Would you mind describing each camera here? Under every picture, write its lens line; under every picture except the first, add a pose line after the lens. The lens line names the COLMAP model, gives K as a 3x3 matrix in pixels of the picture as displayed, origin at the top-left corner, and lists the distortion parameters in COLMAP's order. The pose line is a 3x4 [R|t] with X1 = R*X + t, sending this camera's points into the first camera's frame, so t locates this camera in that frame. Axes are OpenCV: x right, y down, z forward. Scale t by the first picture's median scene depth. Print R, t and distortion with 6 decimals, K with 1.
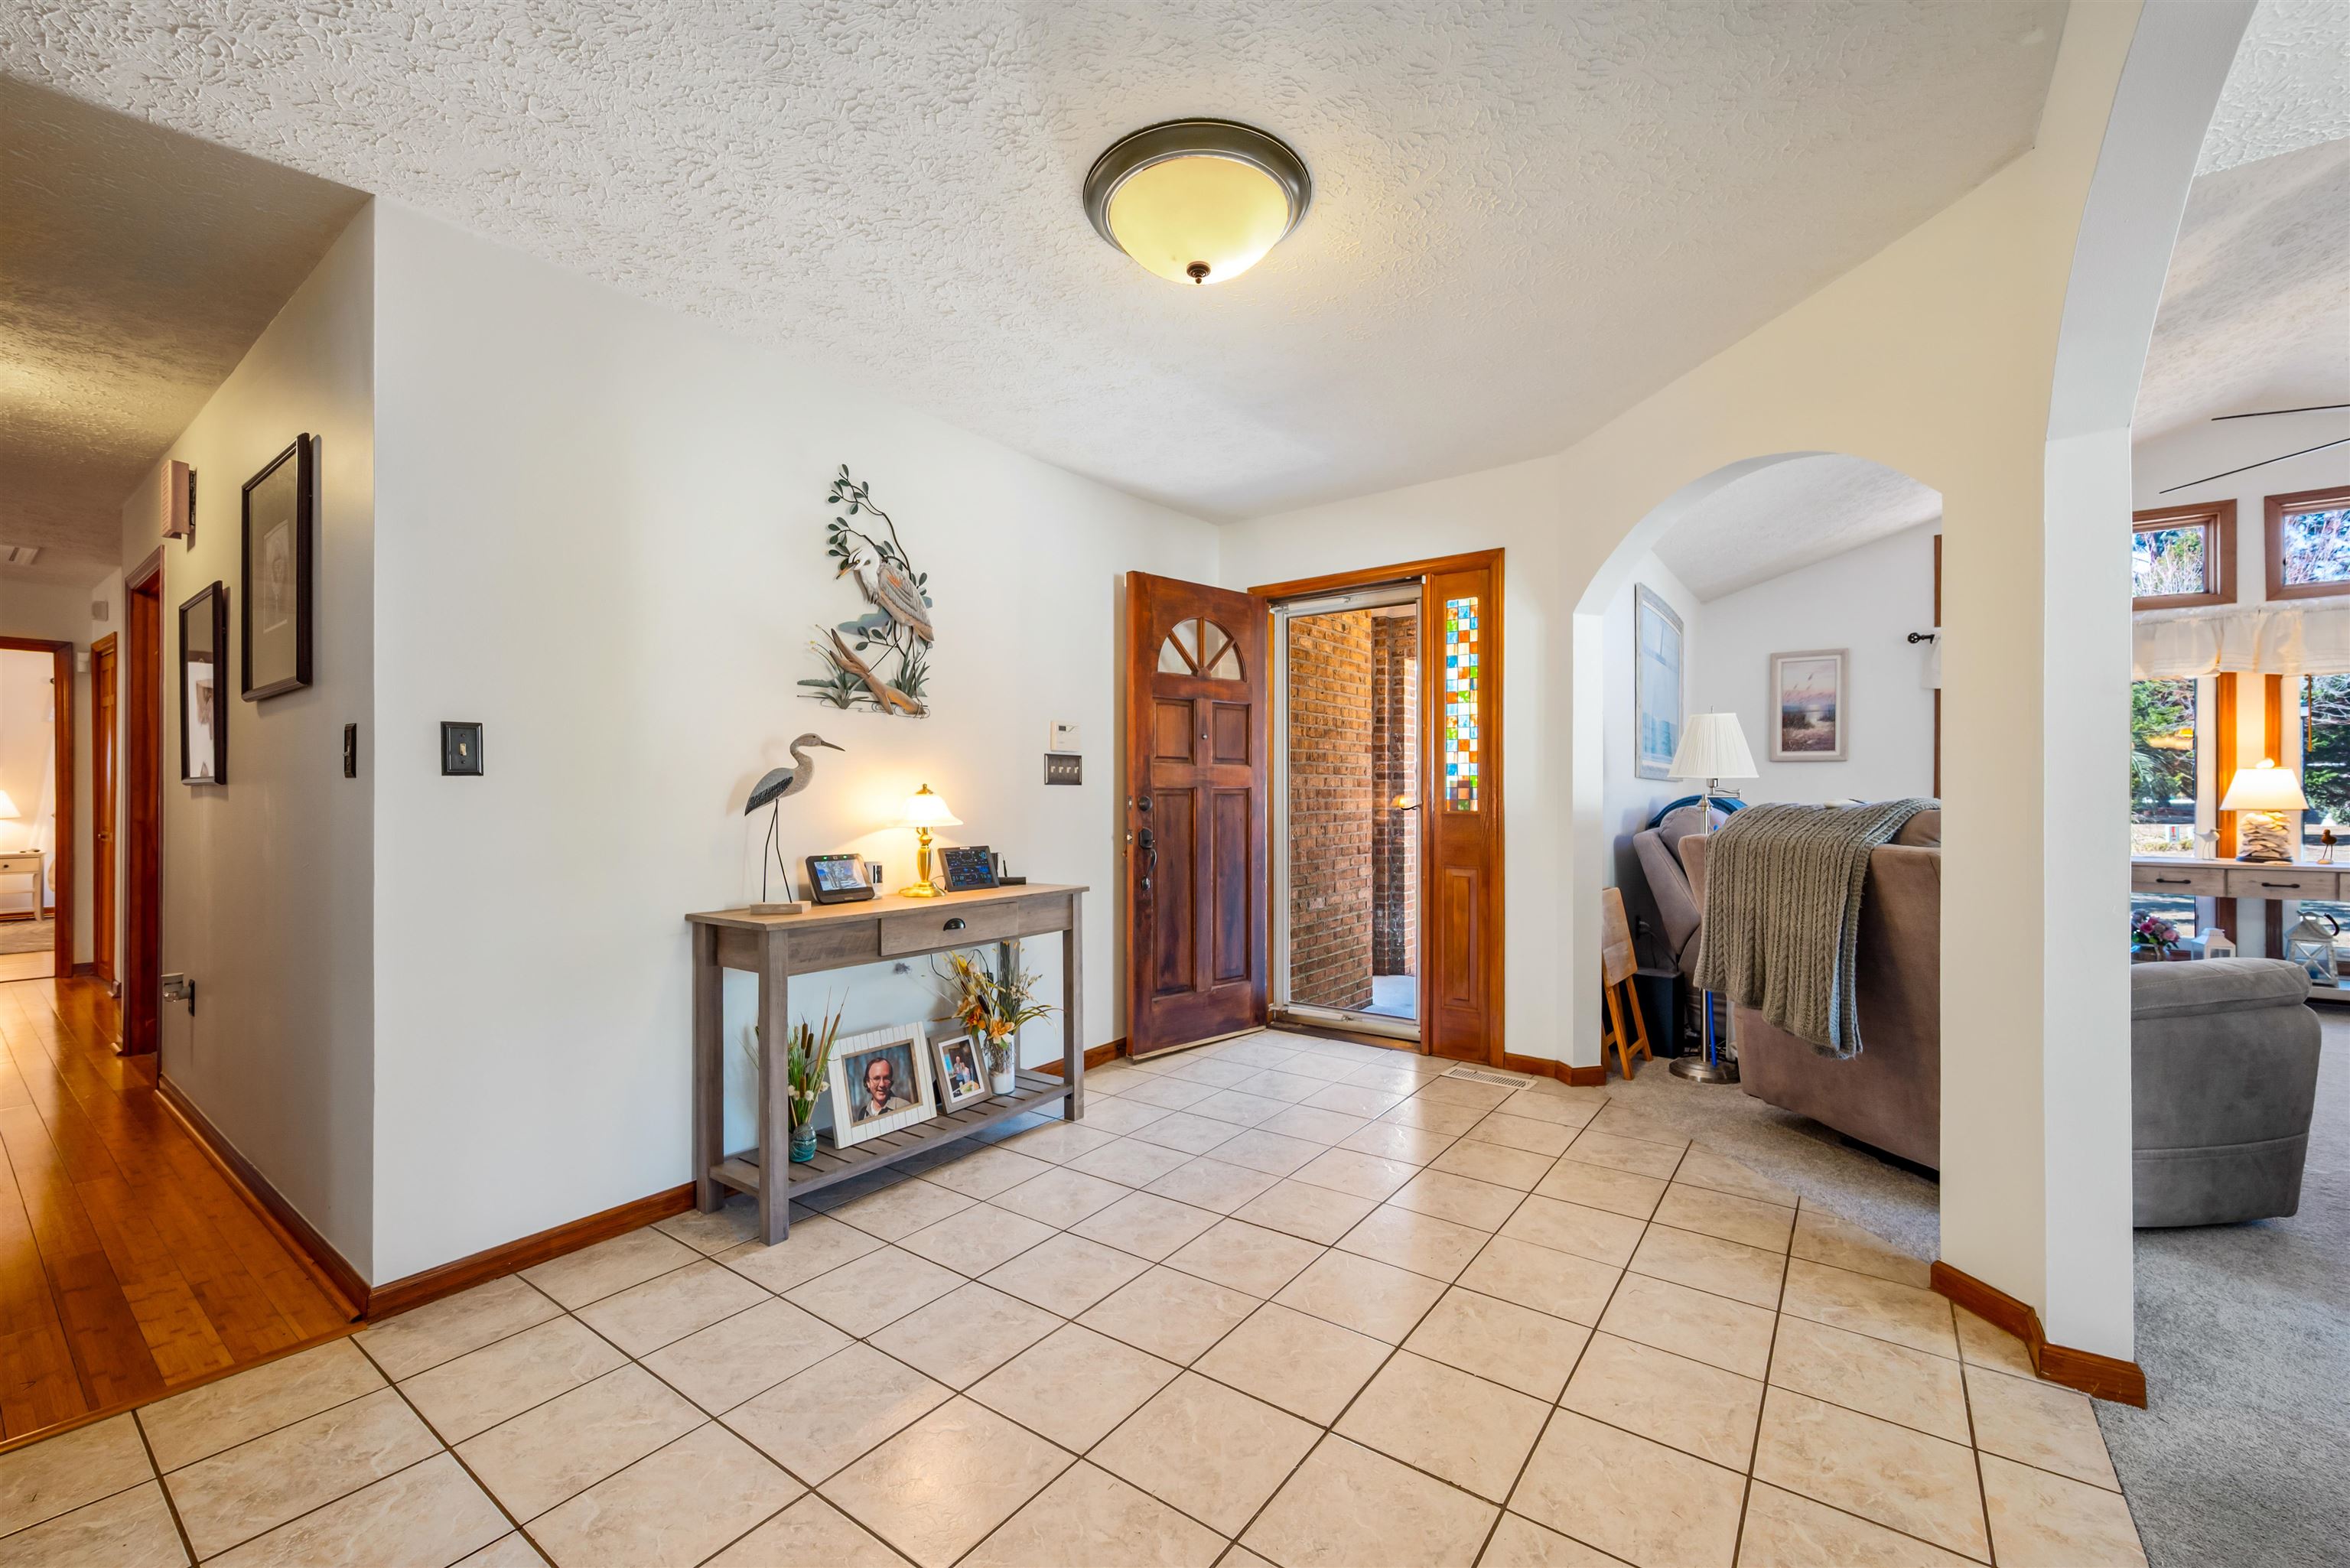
lens RADIAL K [[952.0, 0, 1175.0], [0, 952.0, 784.0], [0, 0, 1]] dist [-0.001842, -0.000292]
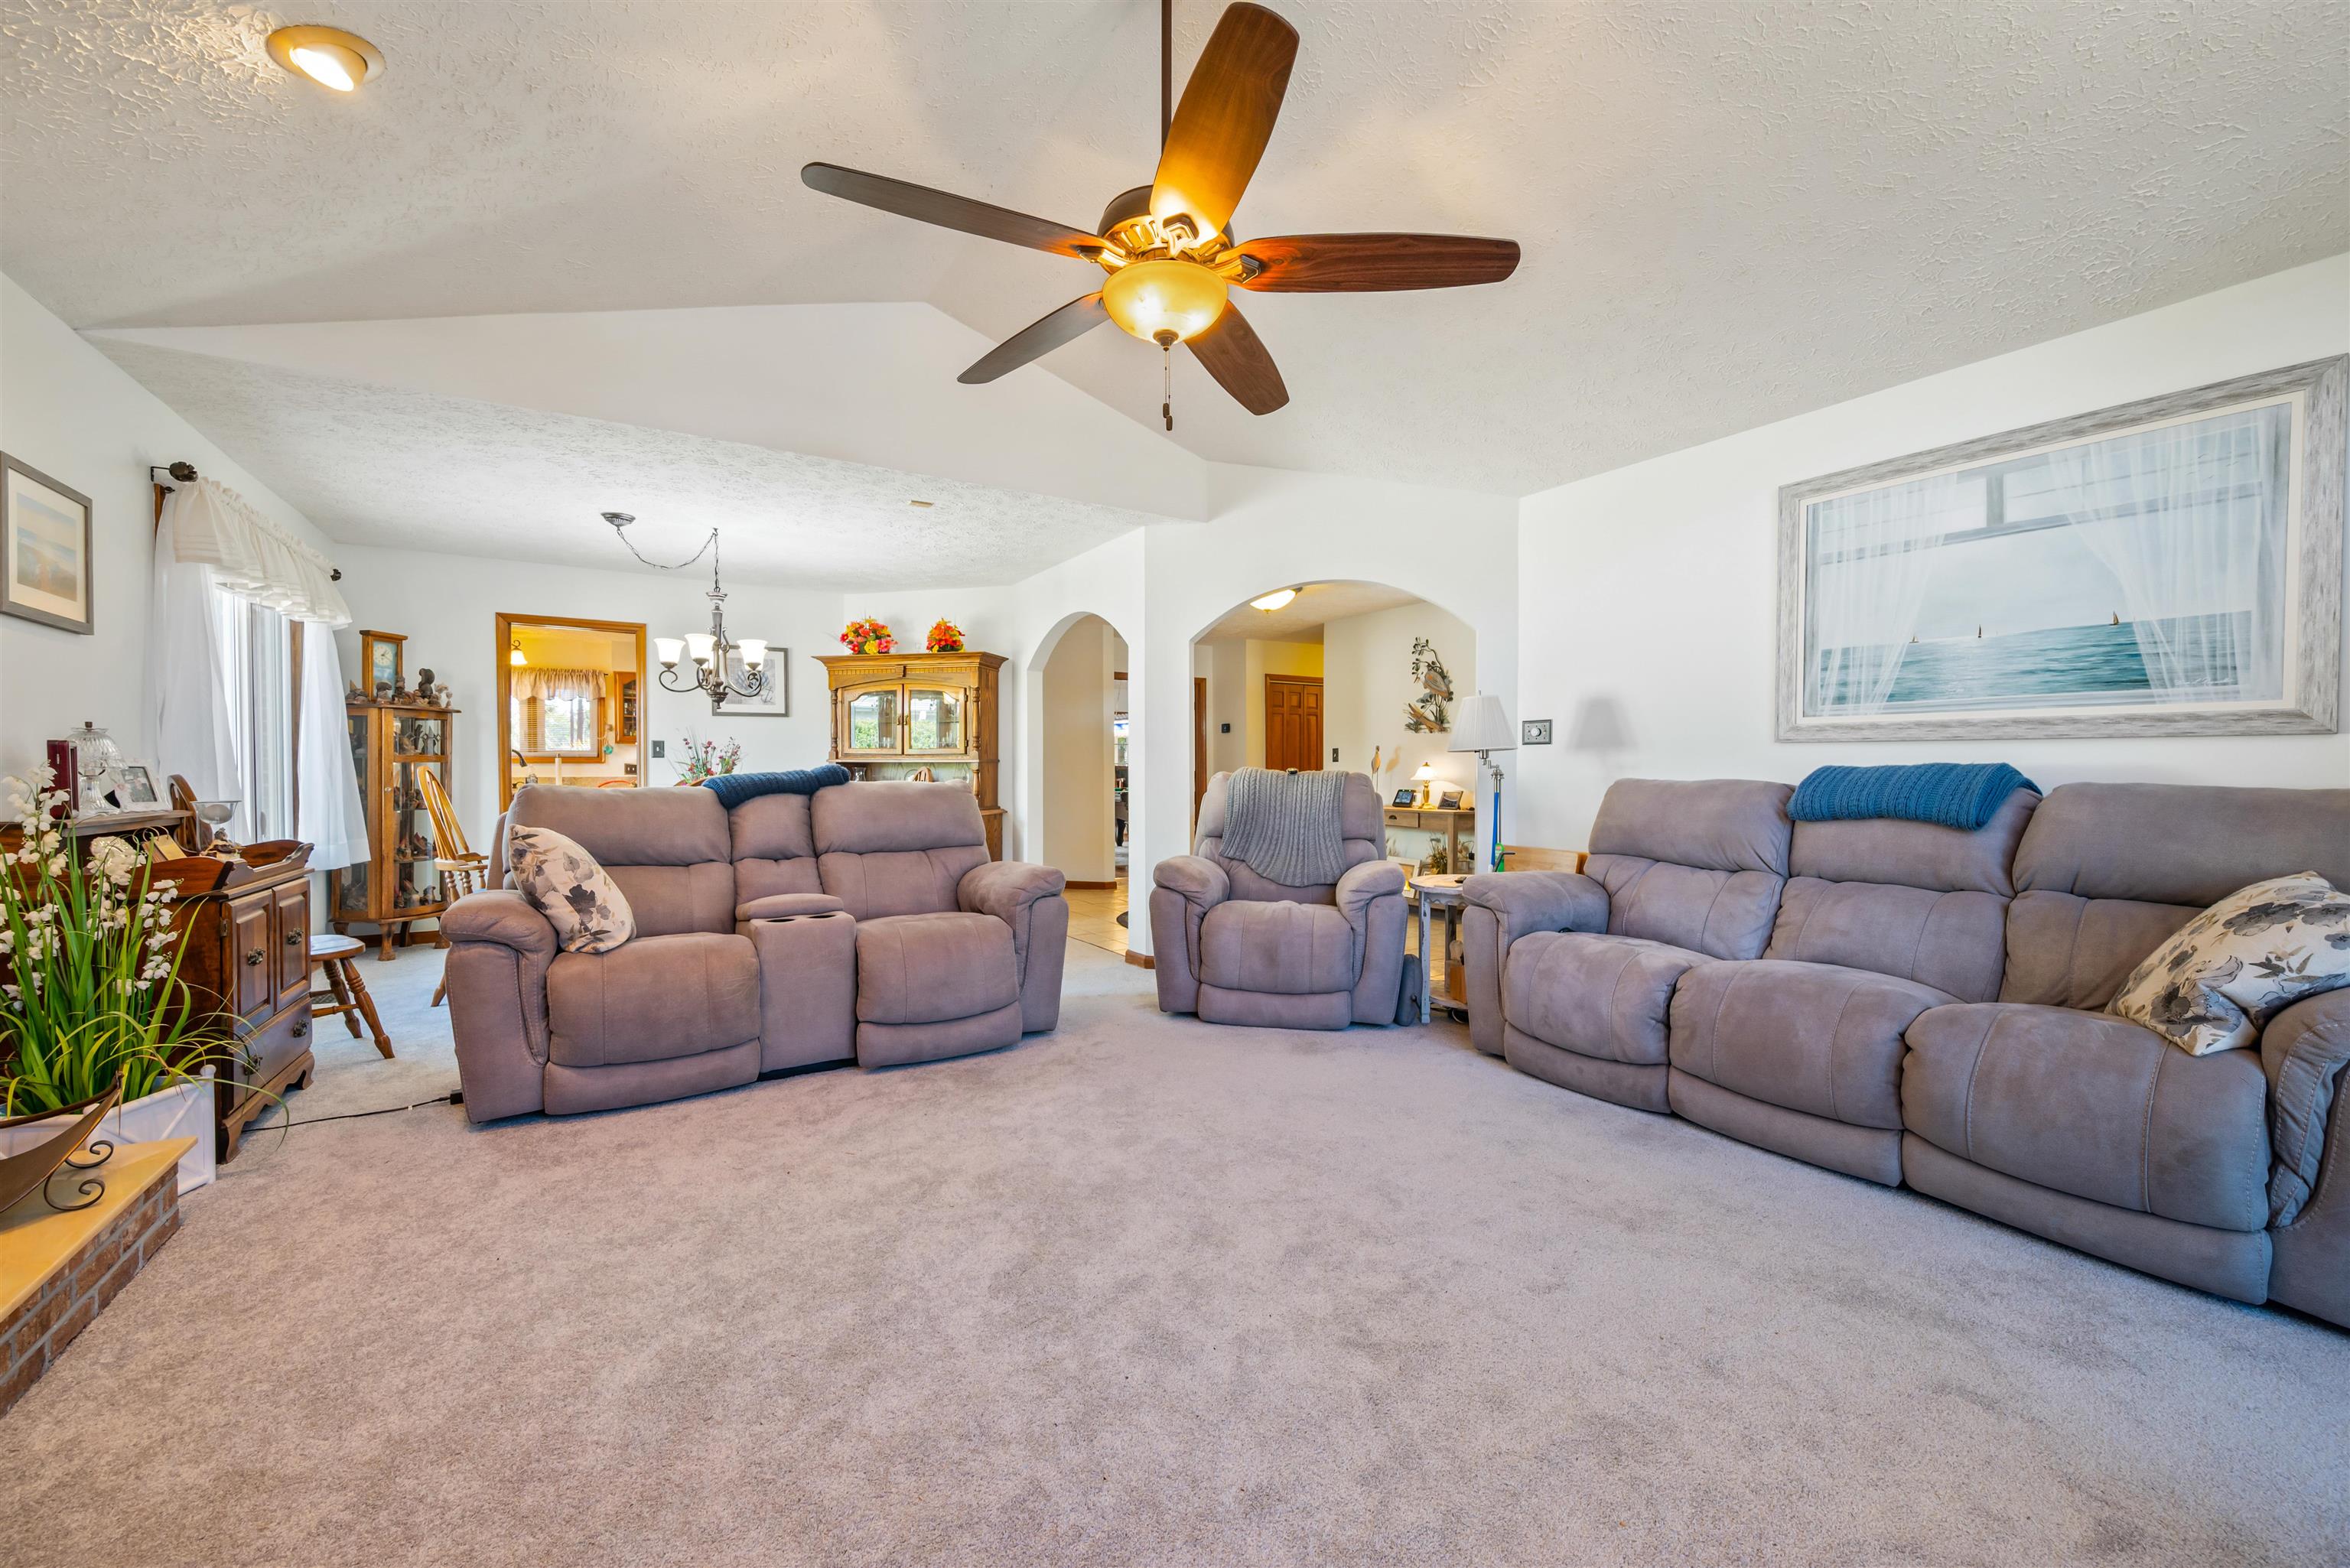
lens RADIAL K [[939.3, 0, 1175.0], [0, 939.3, 784.0], [0, 0, 1]] dist [0.000424, 0.000387]
pose [[-0.373794, 0.010208, -0.927456, 1.291526], [0.002575, 0.999947, 0.009968, 0.017655], [0.927508, 0.001338, -0.373800, 0.785929]]
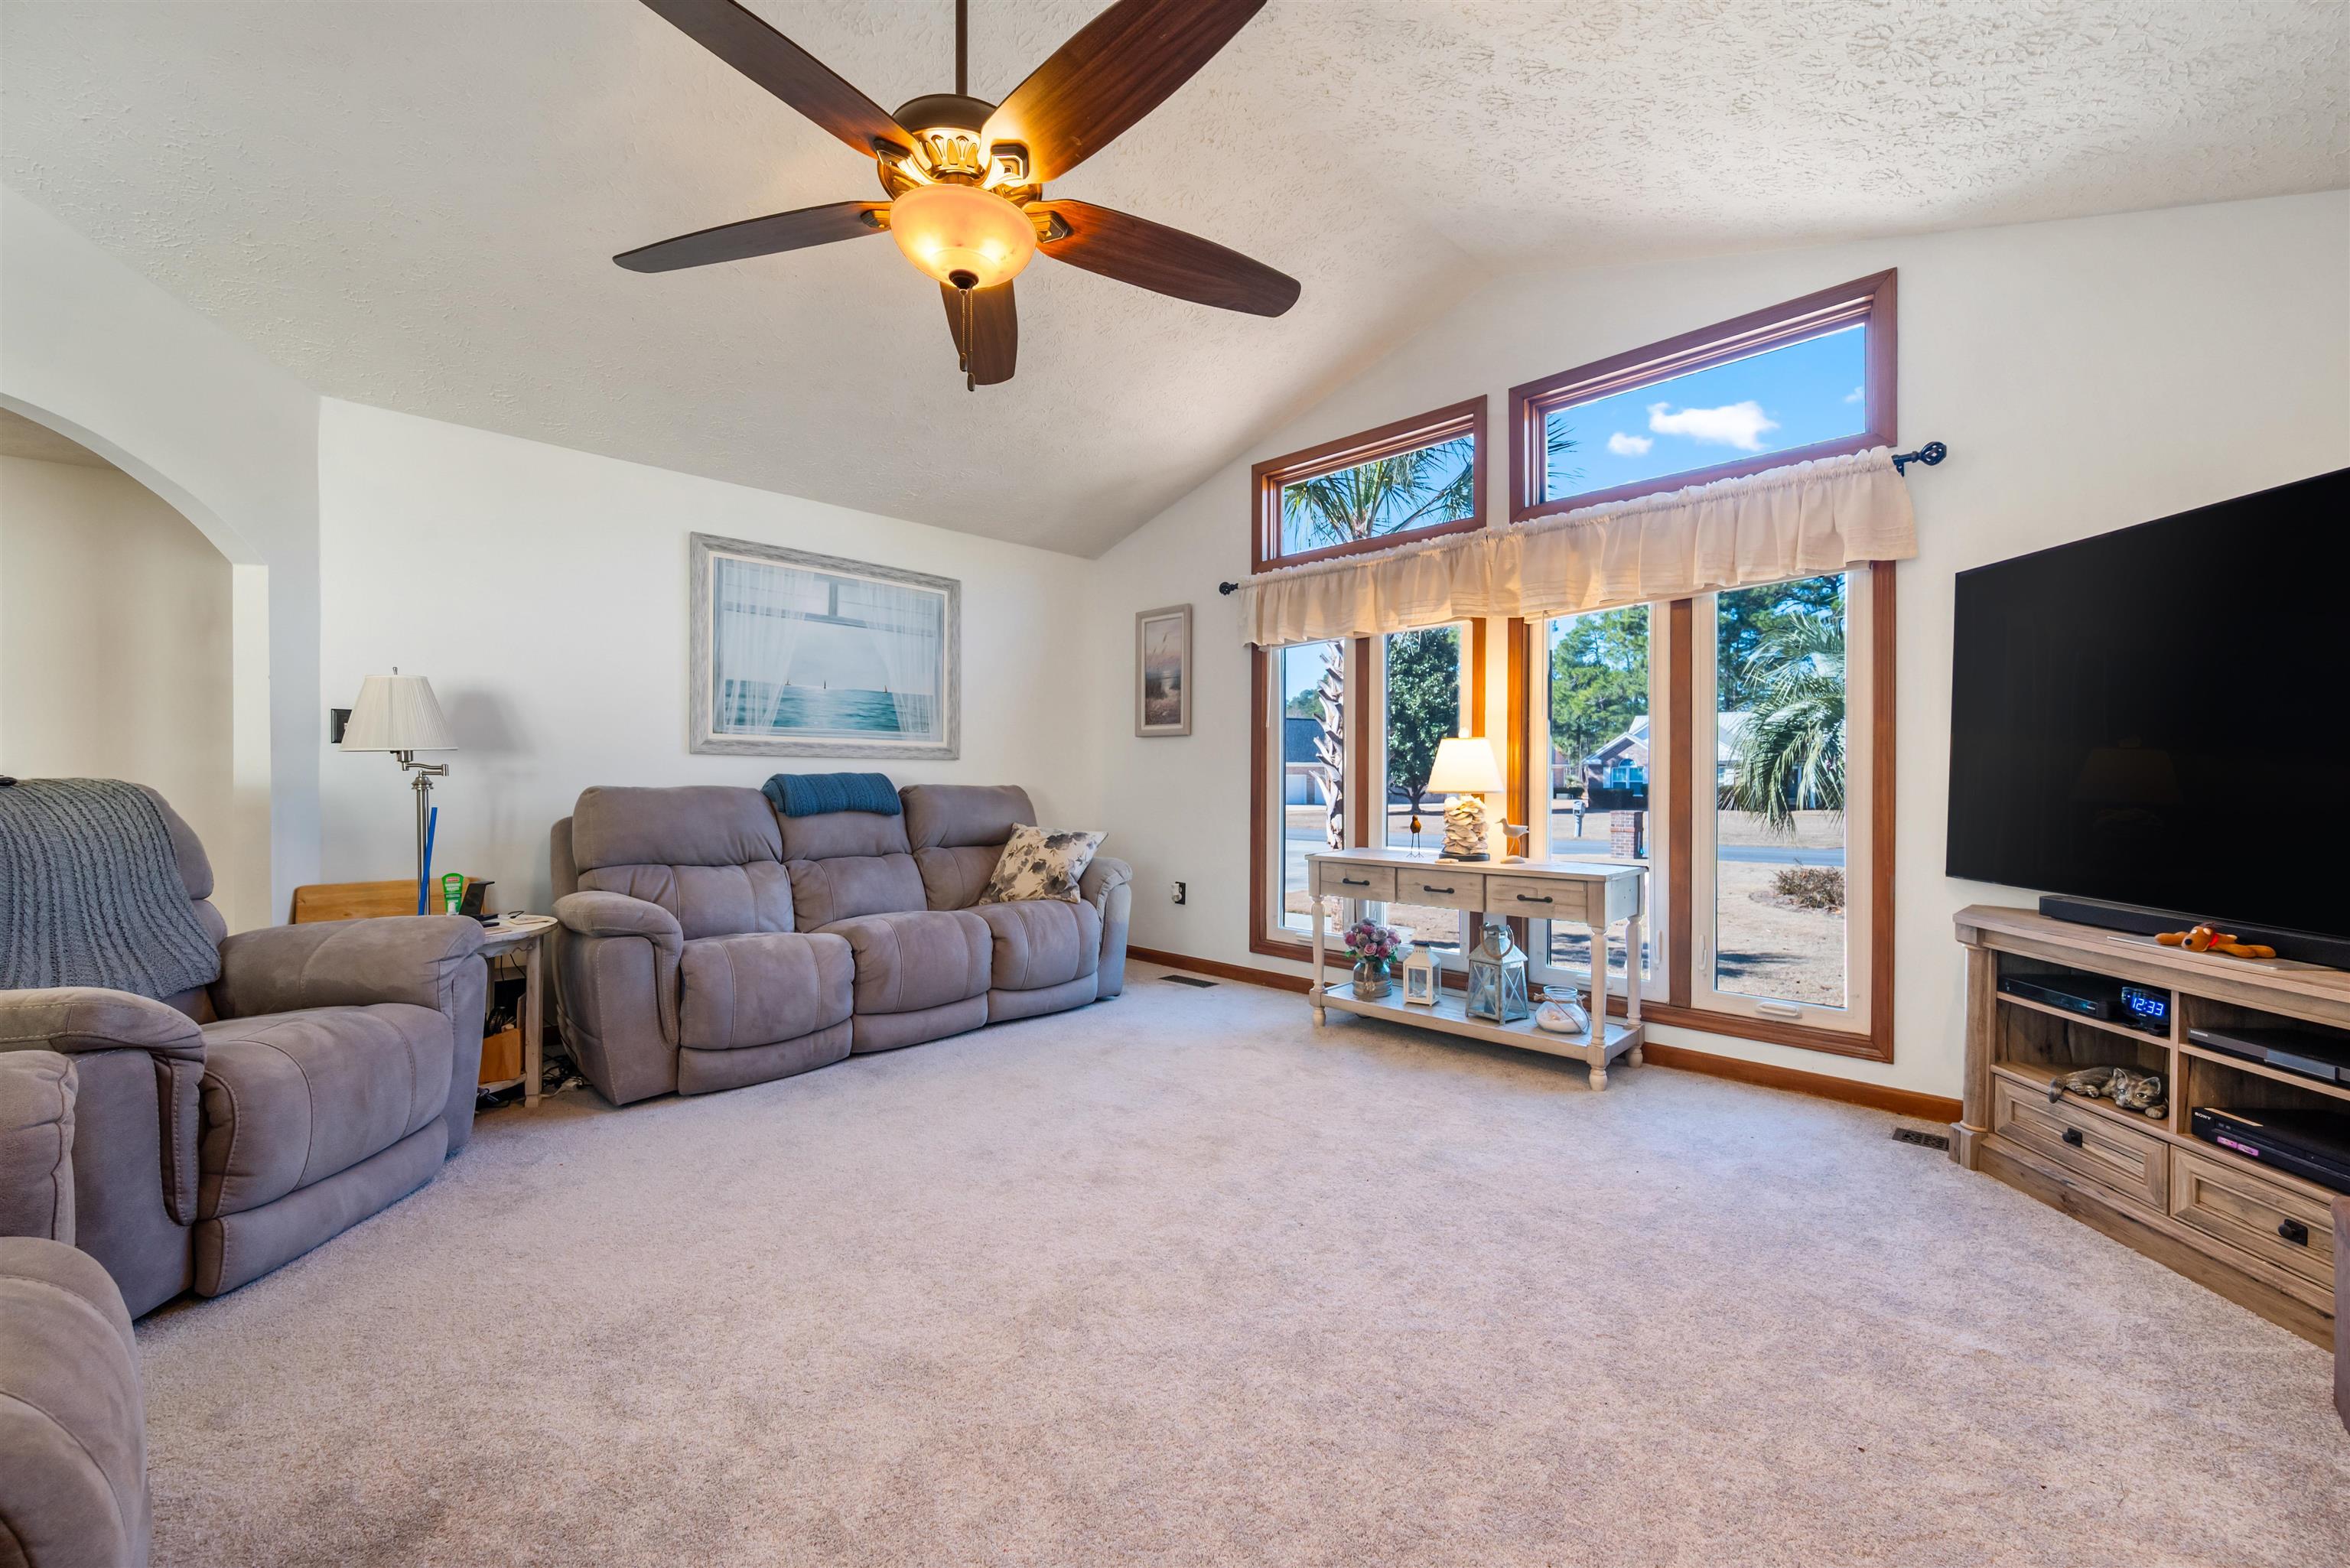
lens RADIAL K [[939.3, 0, 1175.0], [0, 939.3, 784.0], [0, 0, 1]] dist [0.000424, 0.000387]
pose [[0.988645, 0.003124, -0.150237, 1.004504], [-0.001267, 0.999922, 0.012453, 0.010707], [0.150264, -0.012121, 0.988572, 0.199033]]
